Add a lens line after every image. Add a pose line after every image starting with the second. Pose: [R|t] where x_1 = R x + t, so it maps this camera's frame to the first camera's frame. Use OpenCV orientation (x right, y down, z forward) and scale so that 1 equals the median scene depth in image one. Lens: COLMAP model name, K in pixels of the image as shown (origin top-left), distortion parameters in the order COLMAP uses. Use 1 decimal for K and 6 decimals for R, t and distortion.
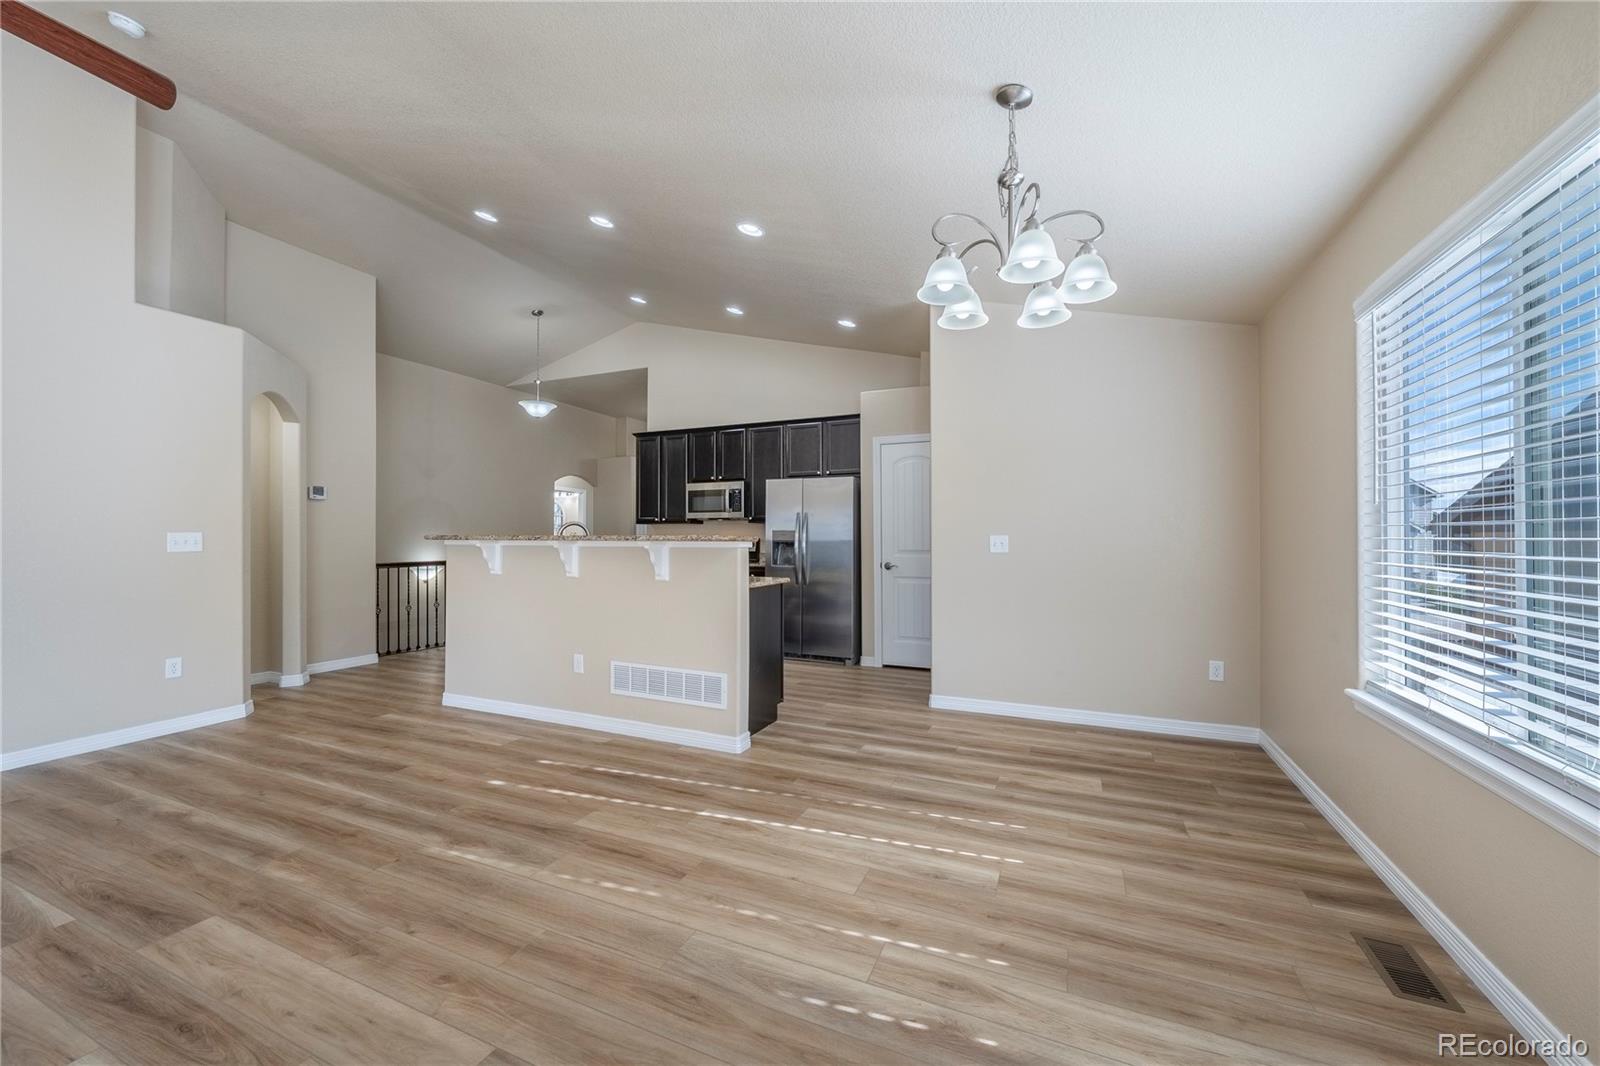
lens RADIAL K [[618.7, 0, 792.0], [0, 618.7, 533.5], [0, 0, 1]] dist [0.000932, 0.000071]
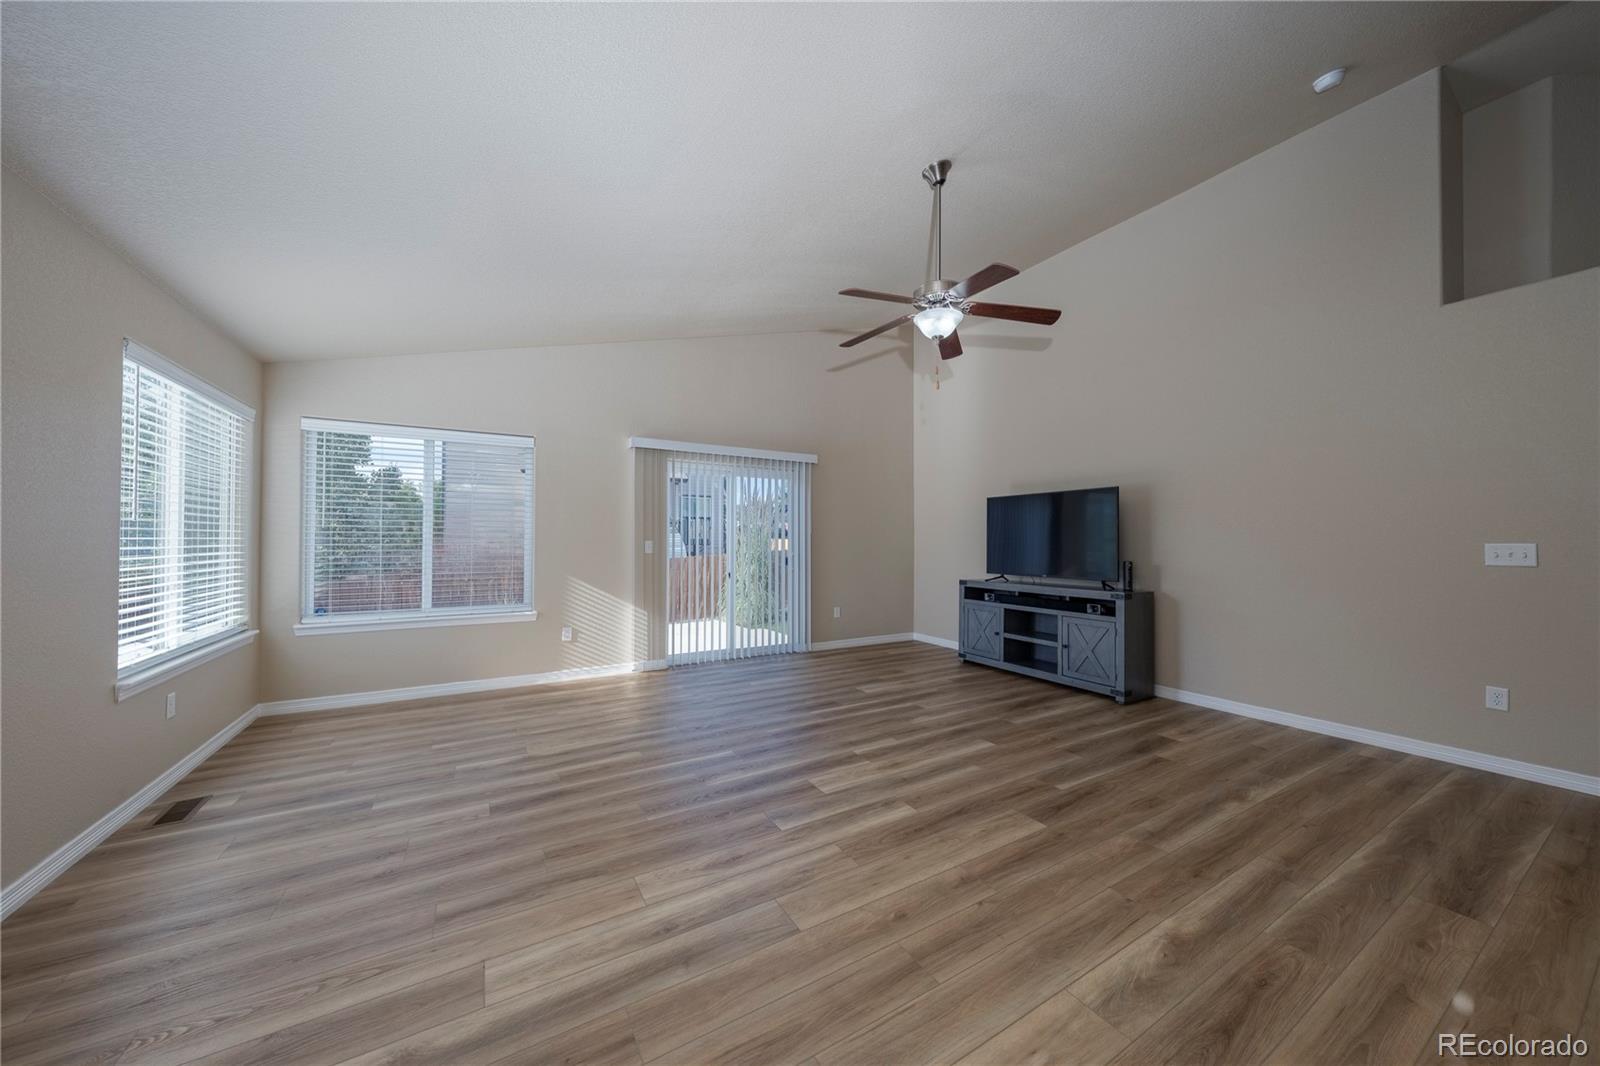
lens RADIAL K [[548.8, 0, 808.2], [0, 548.8, 538.5], [0, 0, 1]] dist [-0.002038, -0.000480]
pose [[-0.571260, -0.002572, -0.820765, 0.178149], [0.005048, 0.999965, -0.006647, -0.007797], [0.820754, -0.007940, -0.571227, 0.605369]]
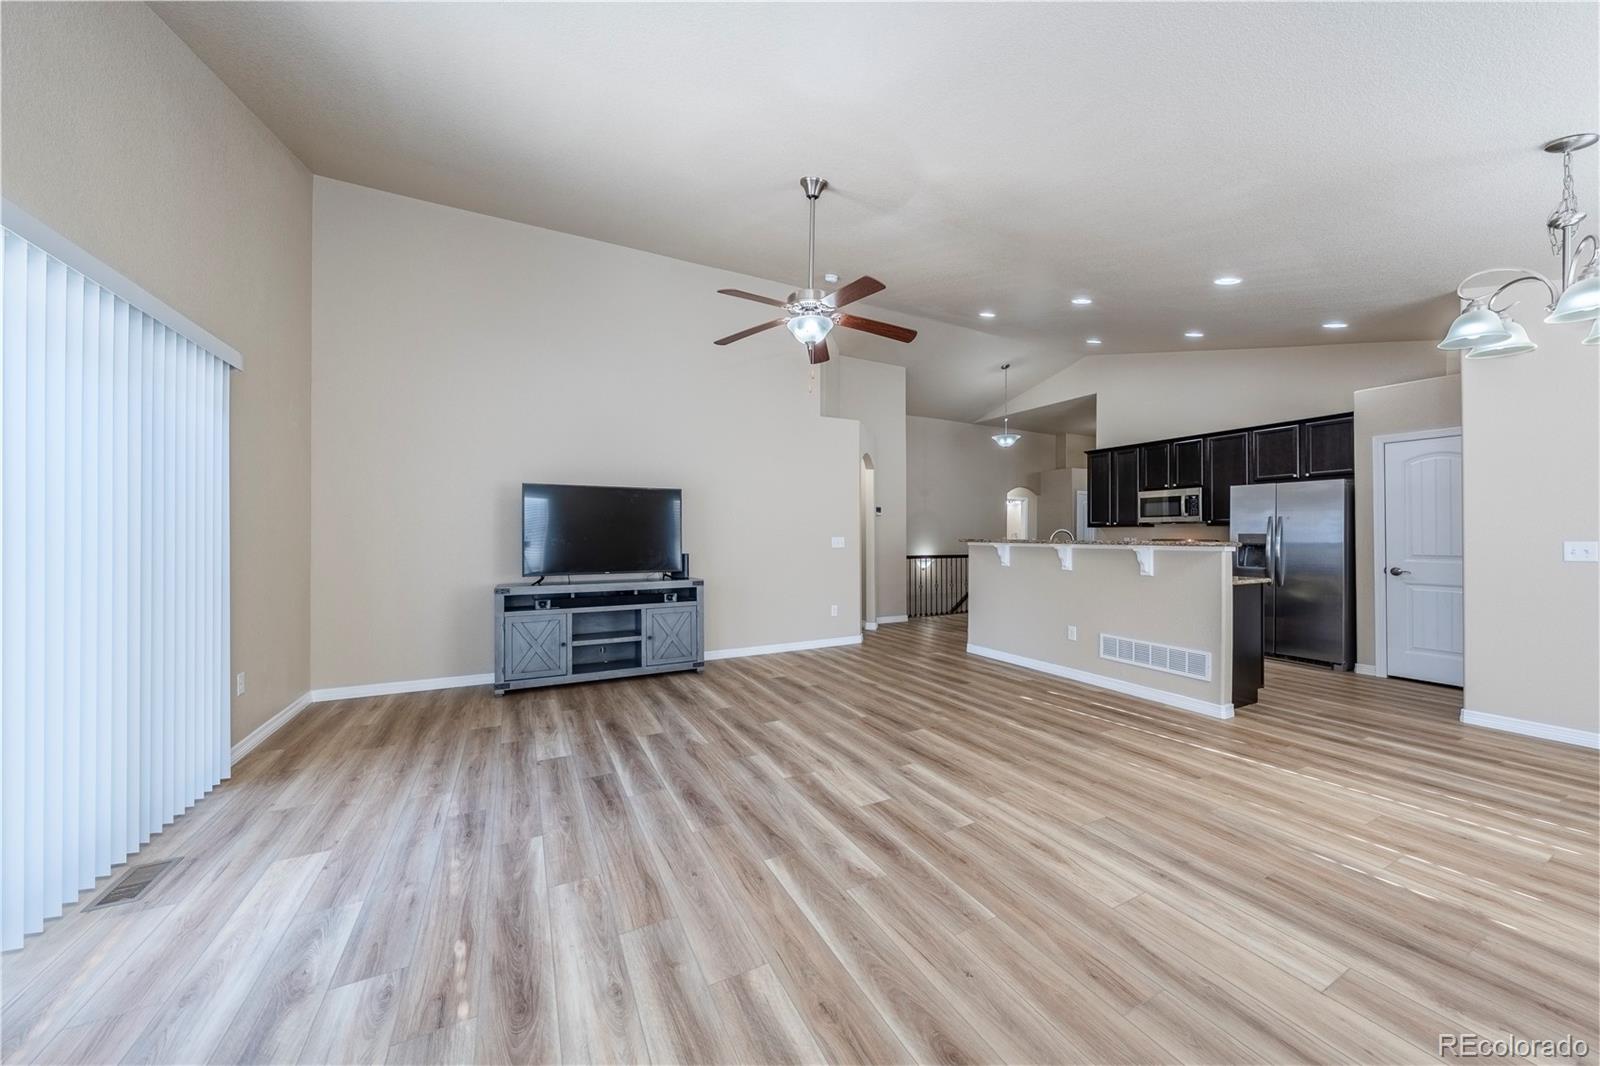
lens RADIAL K [[548.8, 0, 803.2], [0, 548.8, 532.8], [0, 0, 1]] dist [-0.002038, -0.000480]
pose [[0.786914, -0.002022, -0.617059, -0.061051], [0.003248, 0.999994, 0.000865, -0.015329], [0.617054, -0.002685, 0.786916, -0.318457]]
